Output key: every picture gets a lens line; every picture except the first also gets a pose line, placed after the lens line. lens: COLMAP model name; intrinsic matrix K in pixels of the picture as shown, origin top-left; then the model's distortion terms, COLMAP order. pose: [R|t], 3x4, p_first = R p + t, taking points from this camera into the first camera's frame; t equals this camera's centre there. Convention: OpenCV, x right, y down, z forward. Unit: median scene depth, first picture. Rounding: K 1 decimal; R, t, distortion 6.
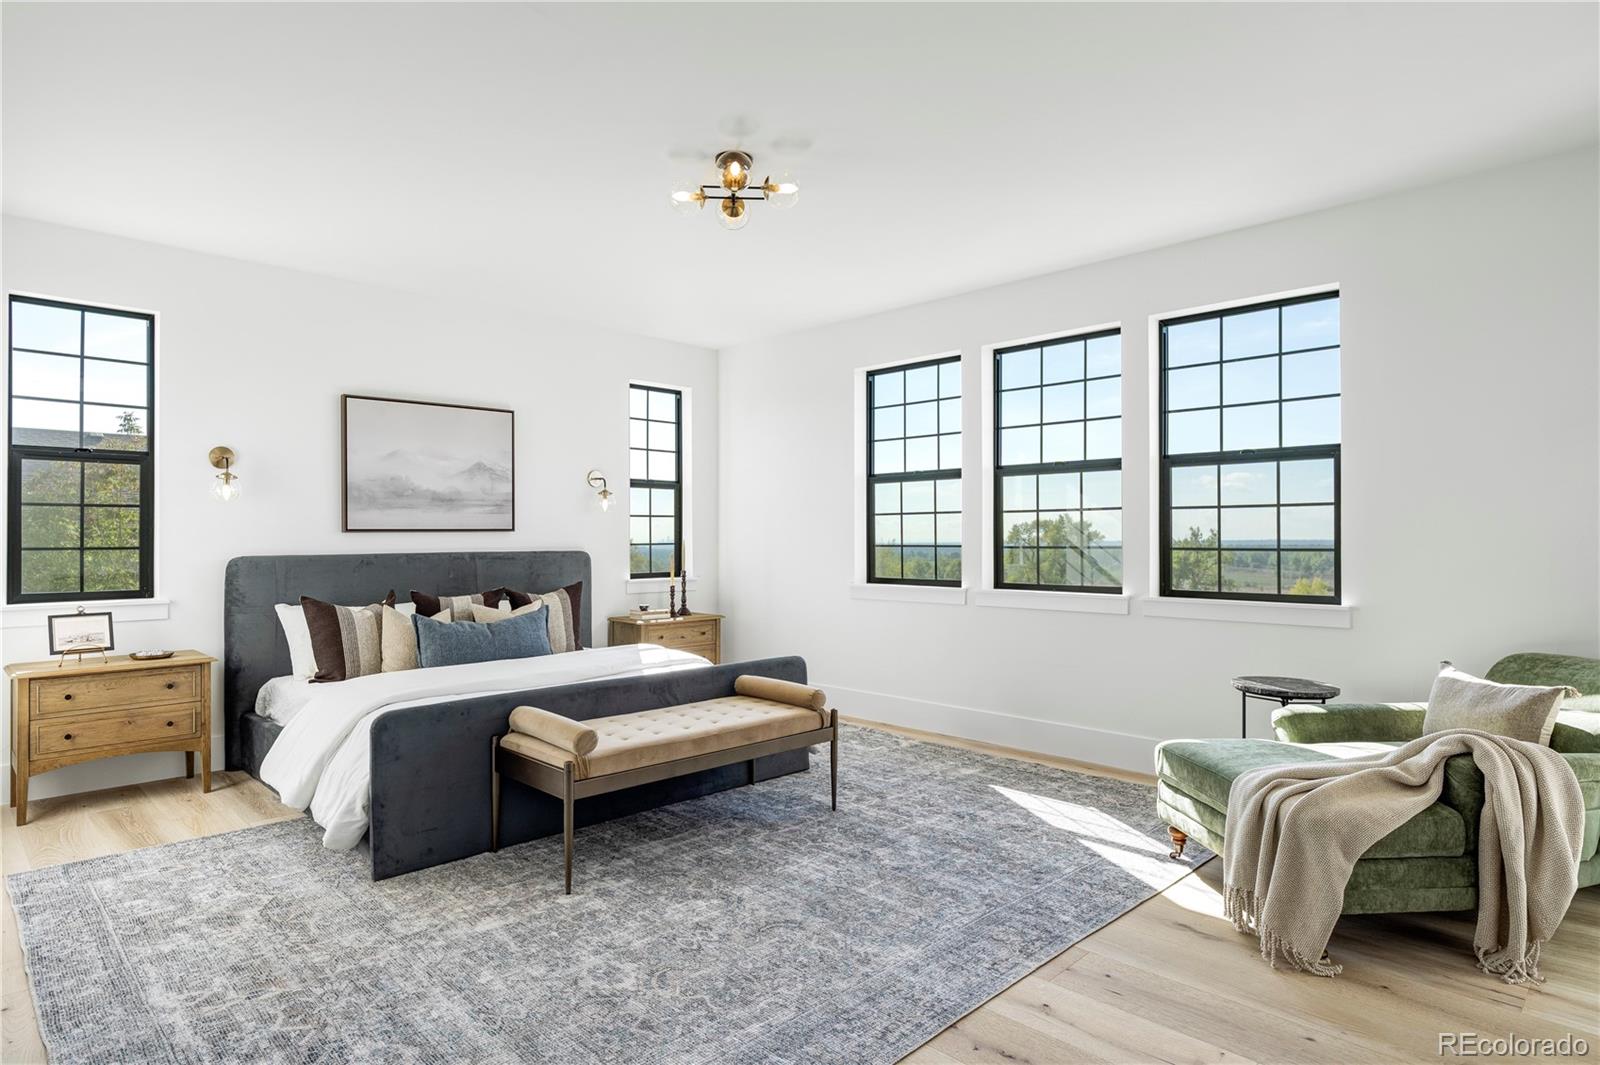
lens RADIAL K [[902.5, 0, 800.0], [0, 902.5, 532.5], [0, 0, 1]] dist [-0.002299, 0.000643]
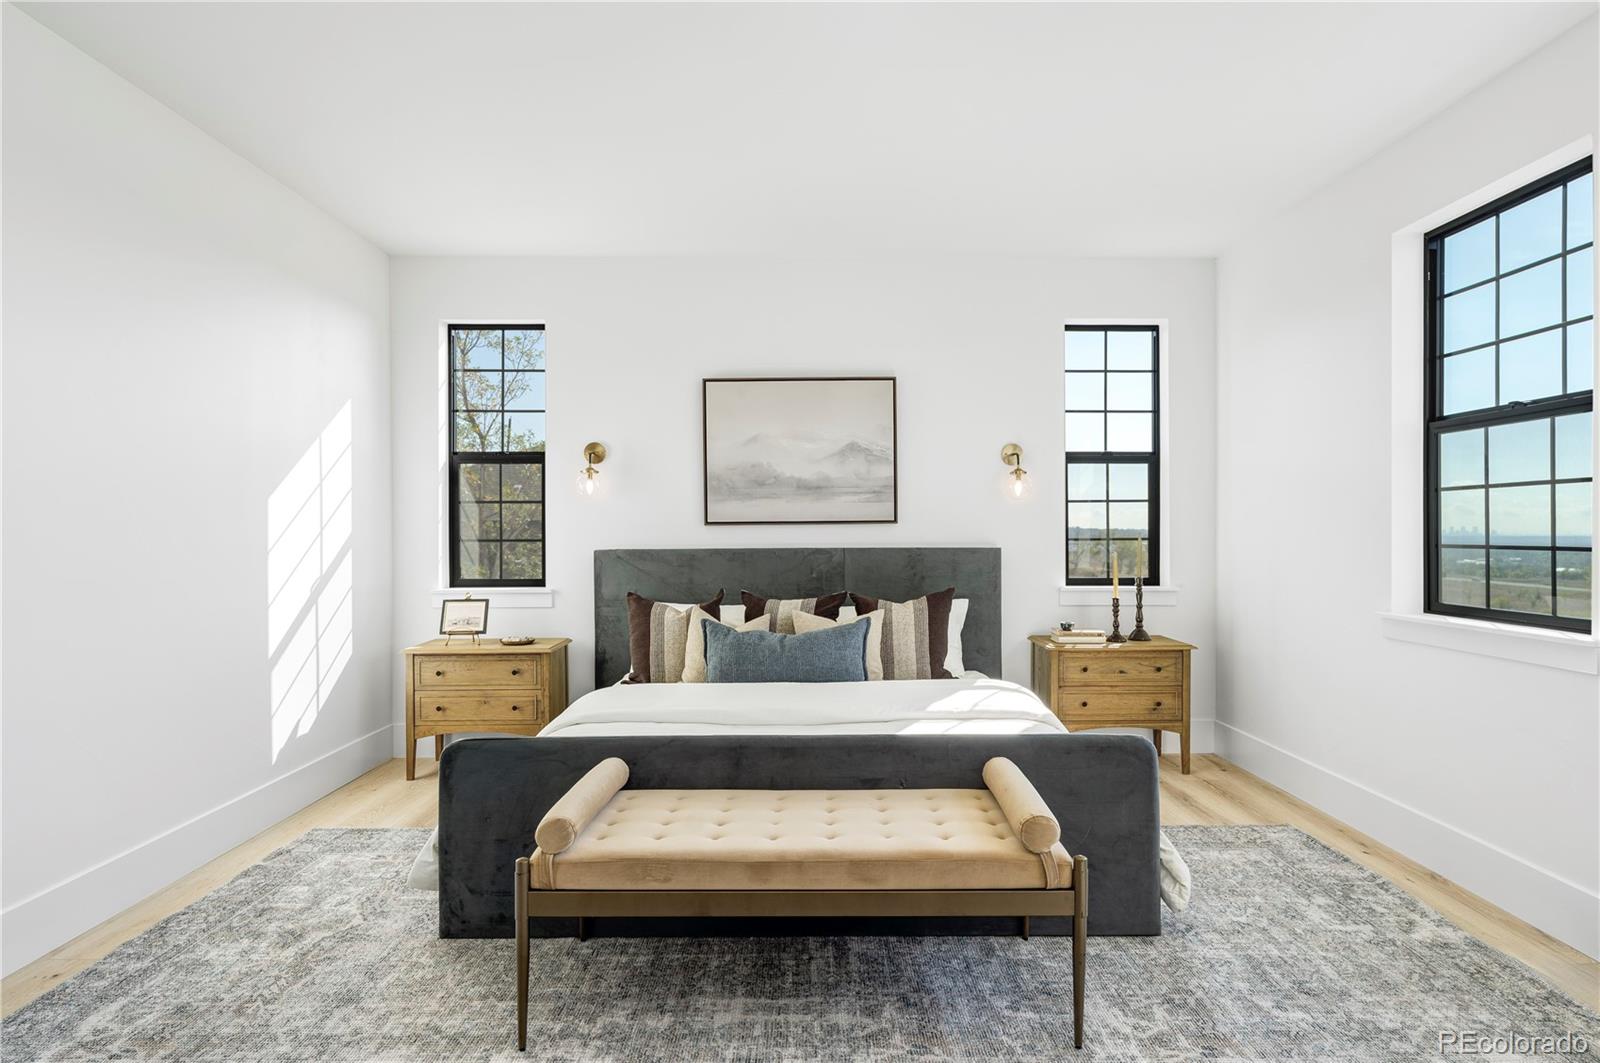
lens RADIAL K [[902.5, 0, 800.0], [0, 902.5, 531.5], [0, 0, 1]] dist [-0.002299, 0.000643]
pose [[0.714114, 0.001307, -0.700028, 0.225491], [0.004387, 0.999970, 0.006342, 0.000721], [0.700015, -0.007600, 0.714087, 0.394843]]
